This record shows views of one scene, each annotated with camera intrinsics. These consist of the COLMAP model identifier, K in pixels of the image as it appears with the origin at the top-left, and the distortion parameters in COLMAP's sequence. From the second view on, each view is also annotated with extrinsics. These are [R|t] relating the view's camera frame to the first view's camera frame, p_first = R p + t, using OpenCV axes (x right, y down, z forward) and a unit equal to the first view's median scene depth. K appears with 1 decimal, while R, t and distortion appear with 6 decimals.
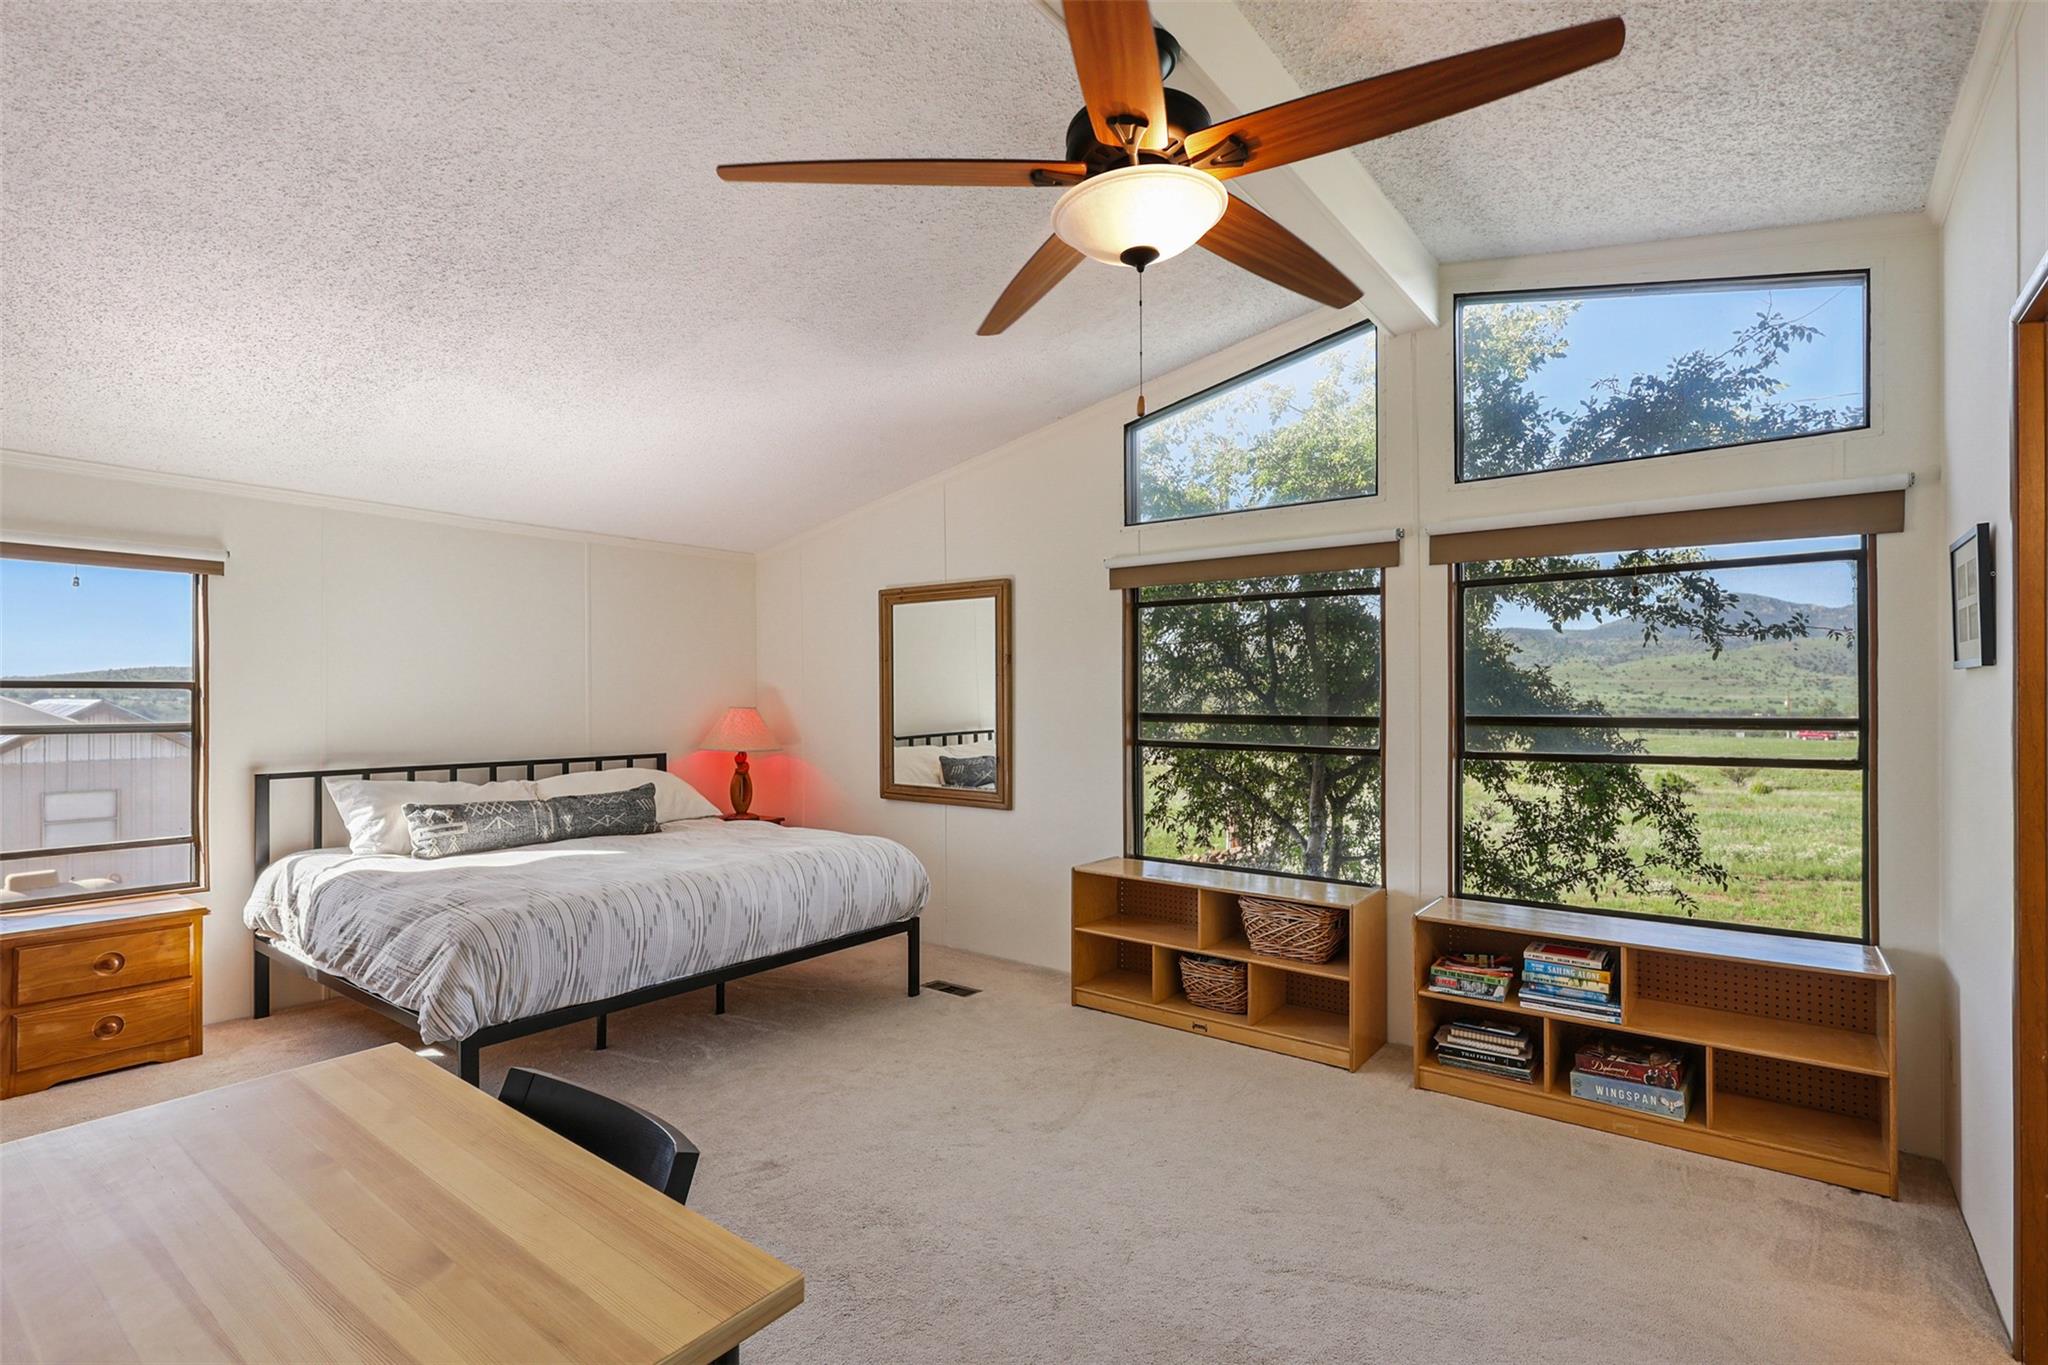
lens RADIAL K [[955.1, 0, 1020.7], [0, 955.1, 688.3], [0, 0, 1]] dist [0.001127, 0.000012]
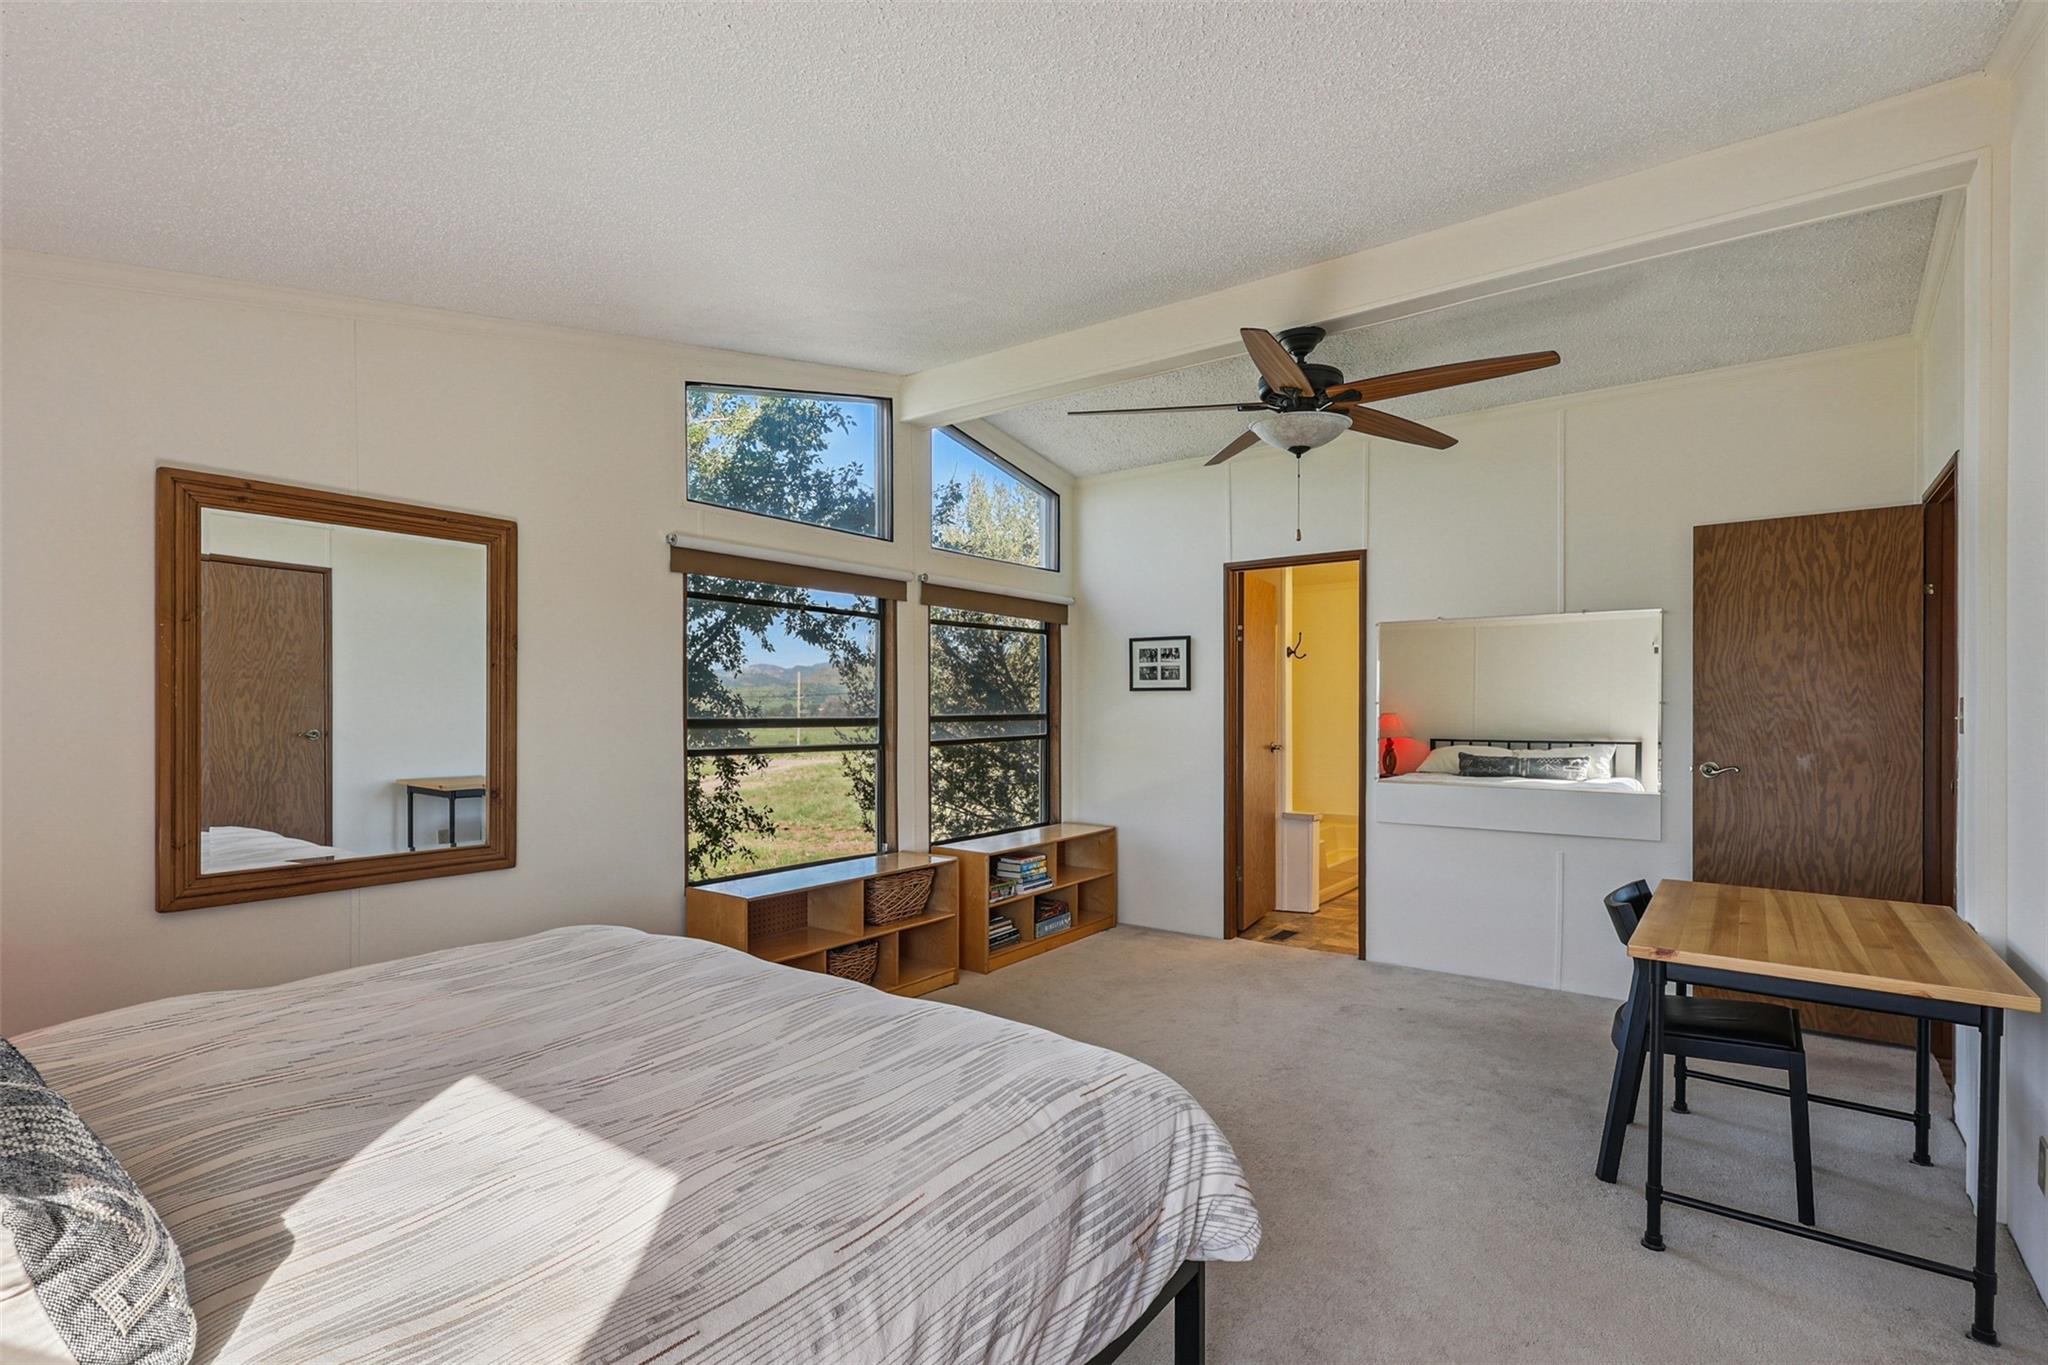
lens RADIAL K [[966.4, 0, 1024.1], [0, 966.4, 711.9], [0, 0, 1]] dist [0.003393, 0.000593]
pose [[-0.018718, -0.002742, 0.999821, -0.822983], [-0.007406, 0.999969, 0.002604, 0.016317], [-0.999797, -0.007356, -0.018738, 0.772074]]
